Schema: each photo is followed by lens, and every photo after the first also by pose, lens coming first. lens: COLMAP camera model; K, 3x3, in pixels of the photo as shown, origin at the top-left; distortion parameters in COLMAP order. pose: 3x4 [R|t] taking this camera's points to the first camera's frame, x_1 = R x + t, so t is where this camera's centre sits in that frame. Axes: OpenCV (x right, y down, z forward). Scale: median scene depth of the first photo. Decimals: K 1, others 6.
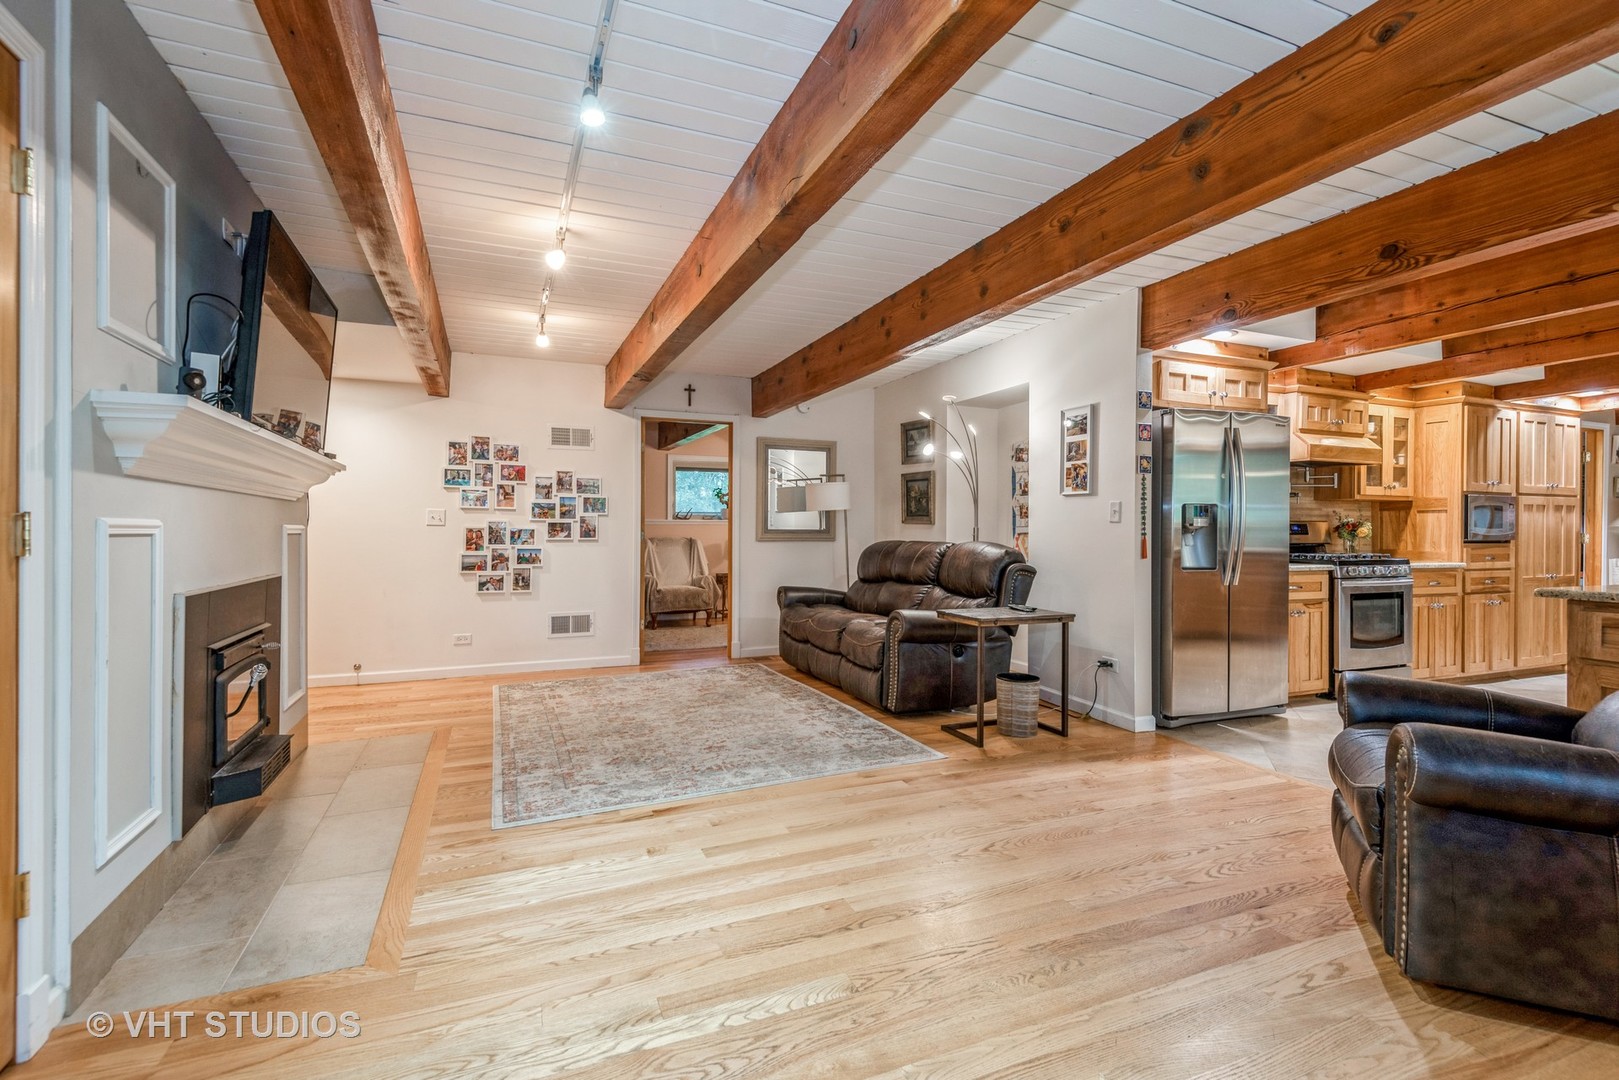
lens RADIAL K [[769.9, 0, 812.8], [0, 769.9, 530.2], [0, 0, 1]] dist [-0.000839, -0.000131]
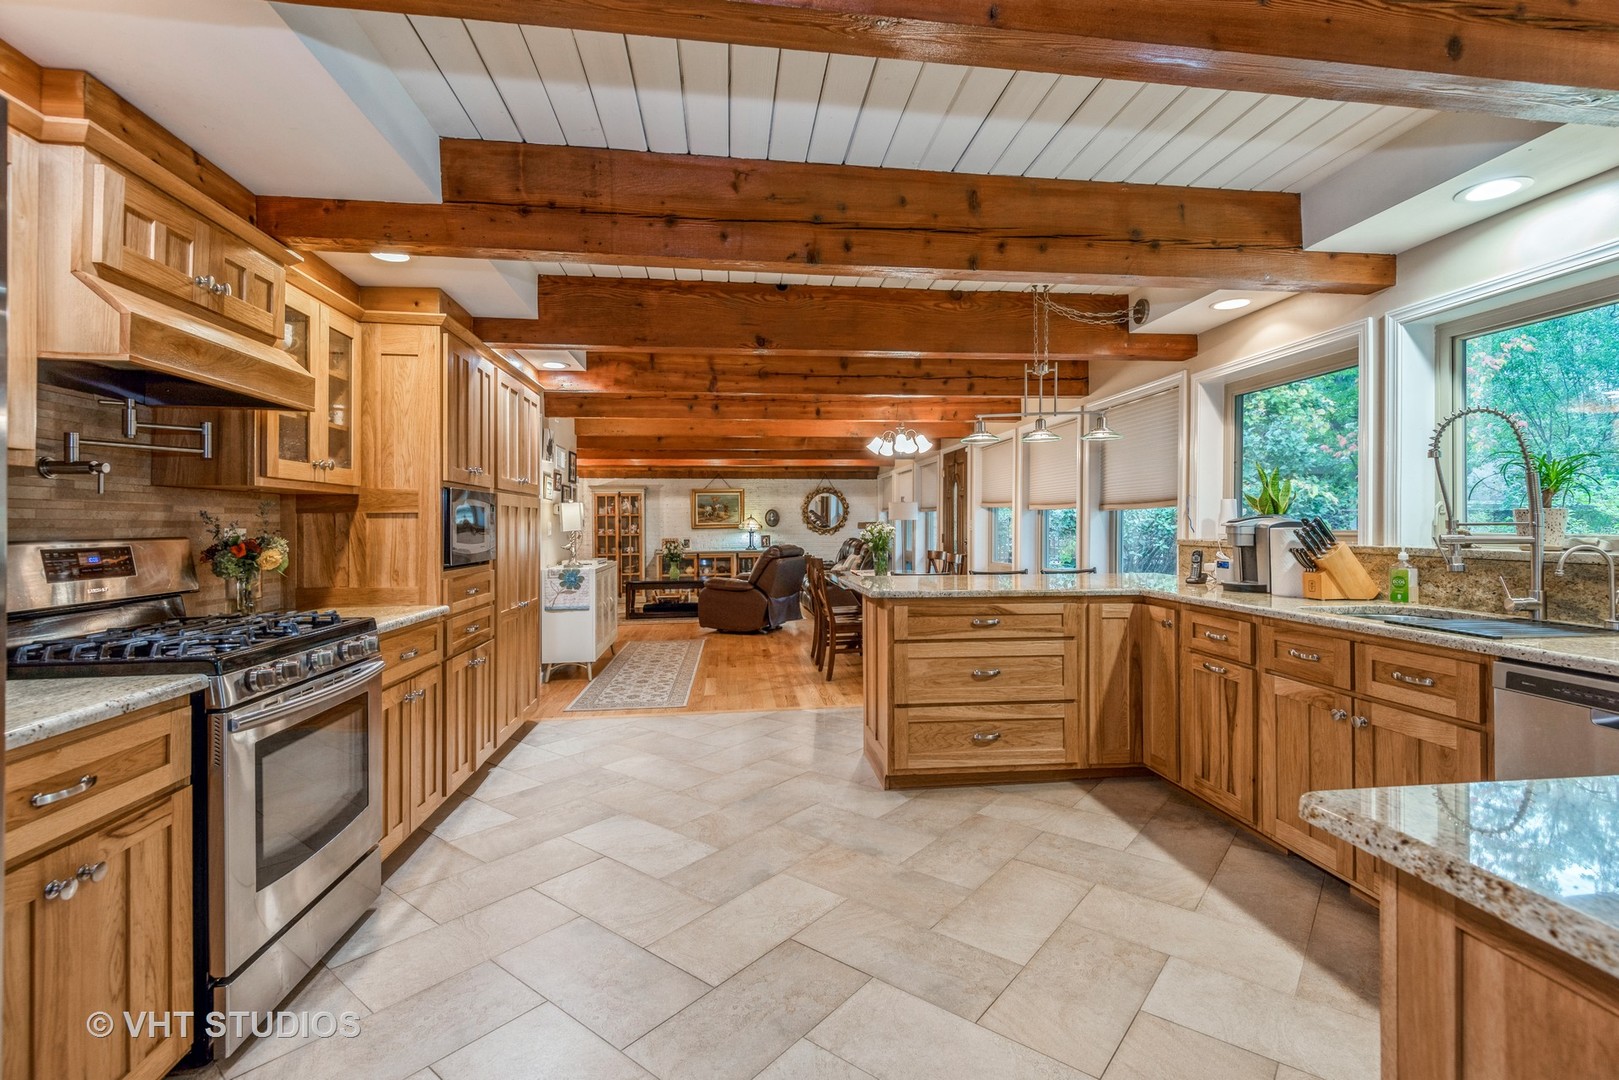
lens RADIAL K [[747.1, 0, 811.8], [0, 747.1, 521.6], [0, 0, 1]] dist [0.000094, -0.000321]
pose [[0.279239, -0.001221, 0.960221, 0.378161], [0.005550, 0.999985, -0.000343, -0.018243], [-0.960206, 0.005425, 0.279241, 0.566528]]
